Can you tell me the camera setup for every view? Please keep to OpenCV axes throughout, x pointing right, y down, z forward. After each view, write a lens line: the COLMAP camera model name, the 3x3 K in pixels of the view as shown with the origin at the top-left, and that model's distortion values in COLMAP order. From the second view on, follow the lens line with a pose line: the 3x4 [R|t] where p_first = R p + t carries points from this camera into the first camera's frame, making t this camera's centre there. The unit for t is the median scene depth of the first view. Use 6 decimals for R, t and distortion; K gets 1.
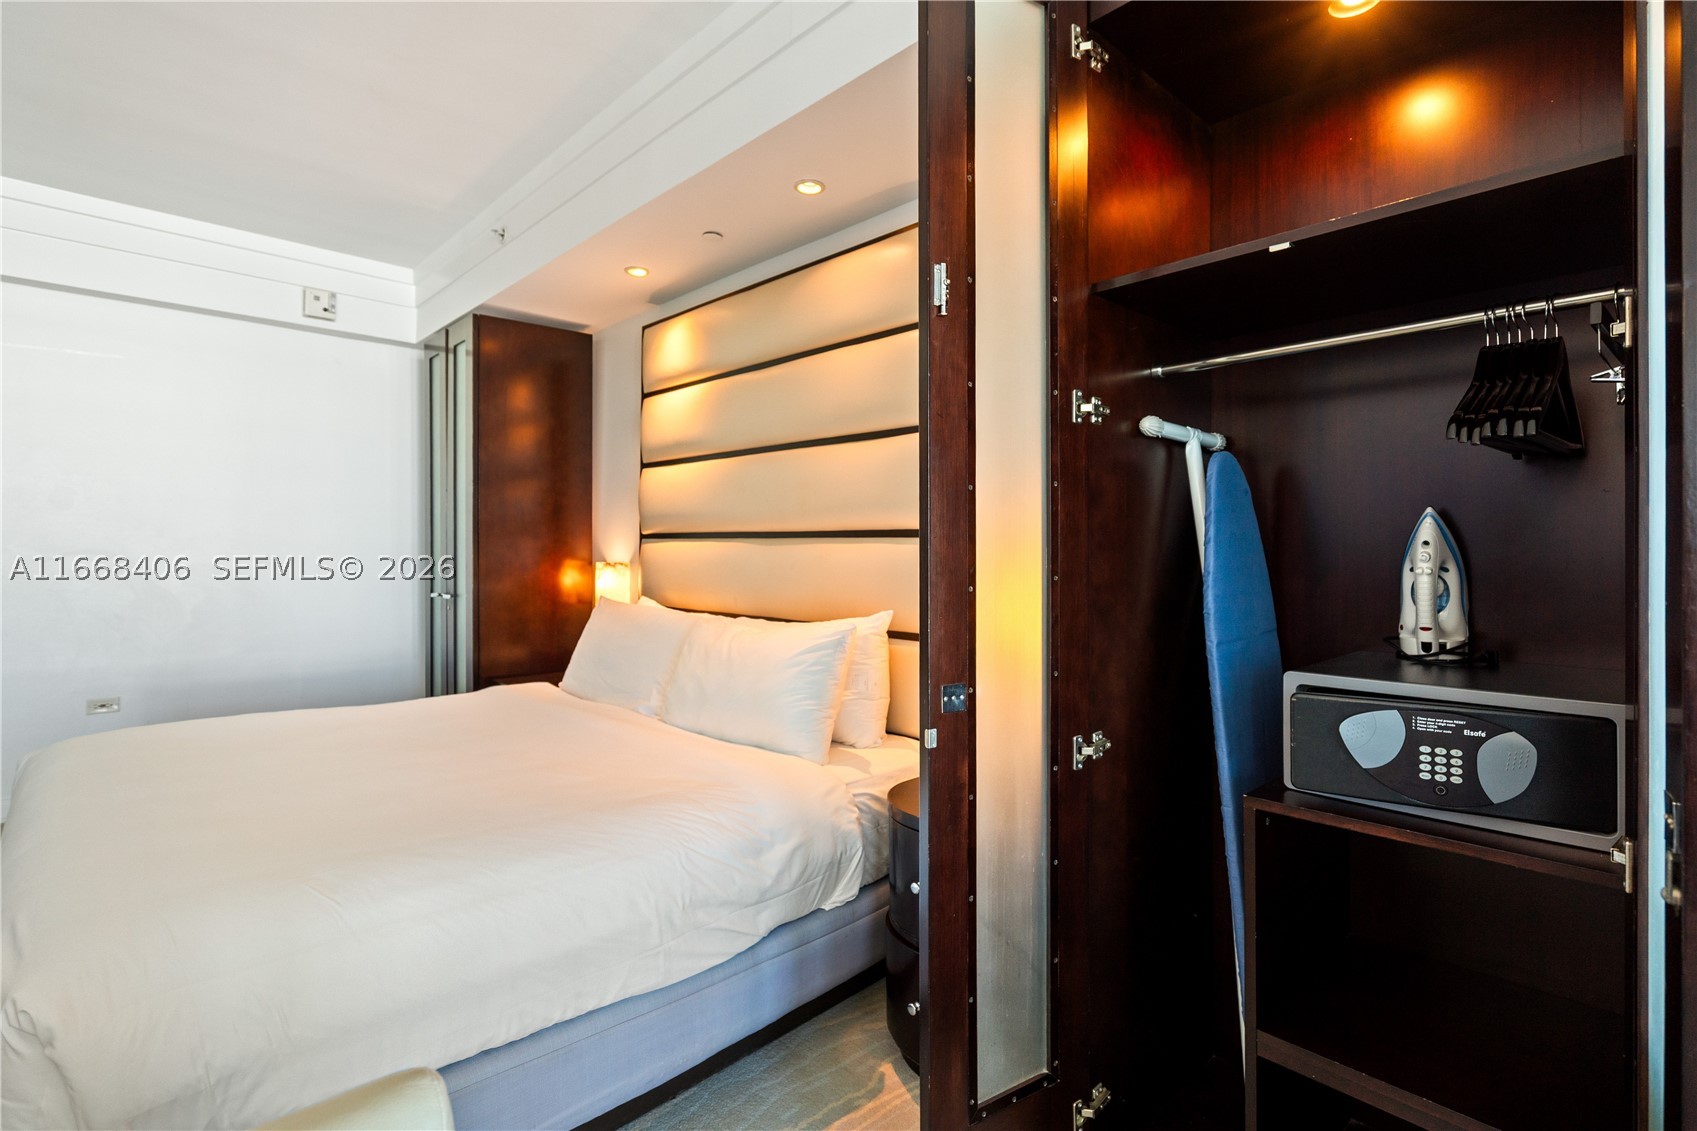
lens RADIAL K [[789.6, 0, 833.1], [0, 789.6, 557.9], [0, 0, 1]] dist [-0.005764, 0.002545]
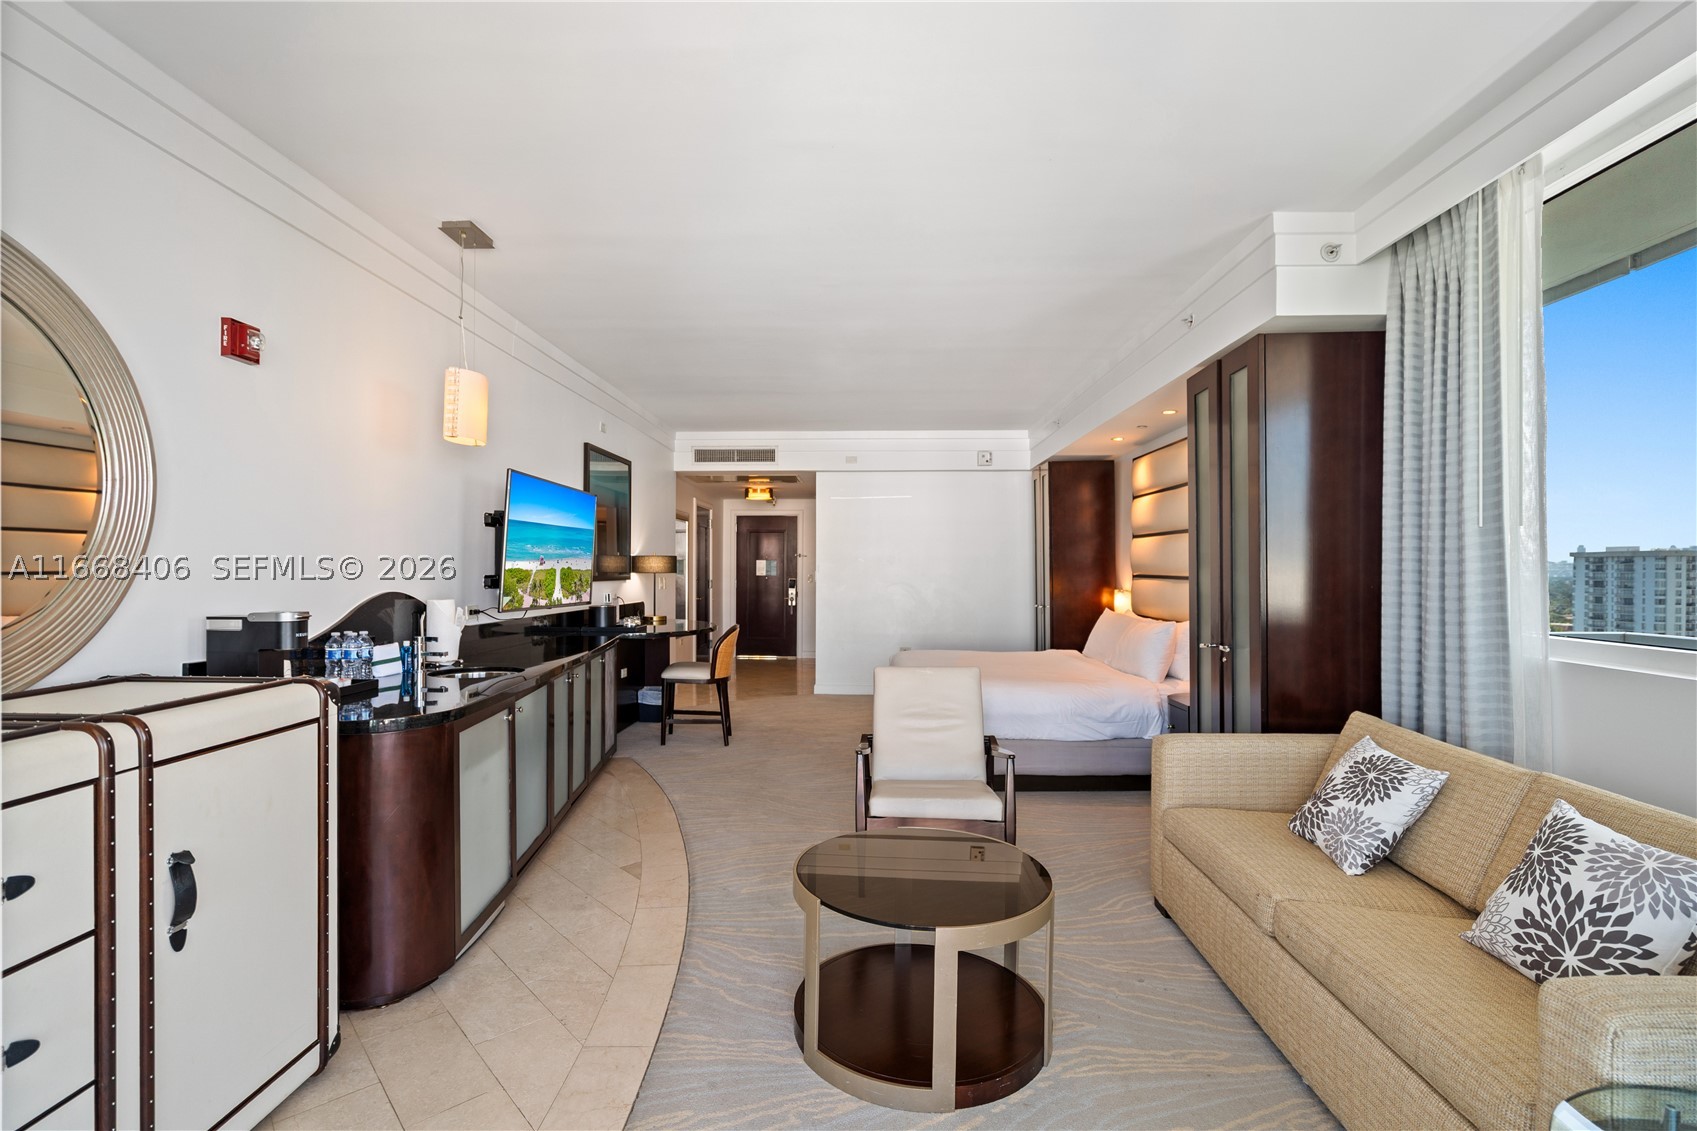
lens RADIAL K [[789.6, 0, 851.5], [0, 789.6, 571.7], [0, 0, 1]] dist [-0.005764, 0.002545]
pose [[0.707723, -0.008254, -0.706442, 0.569415], [0.004955, 0.999965, -0.006719, -0.027943], [0.706473, 0.001254, 0.707739, -0.716702]]
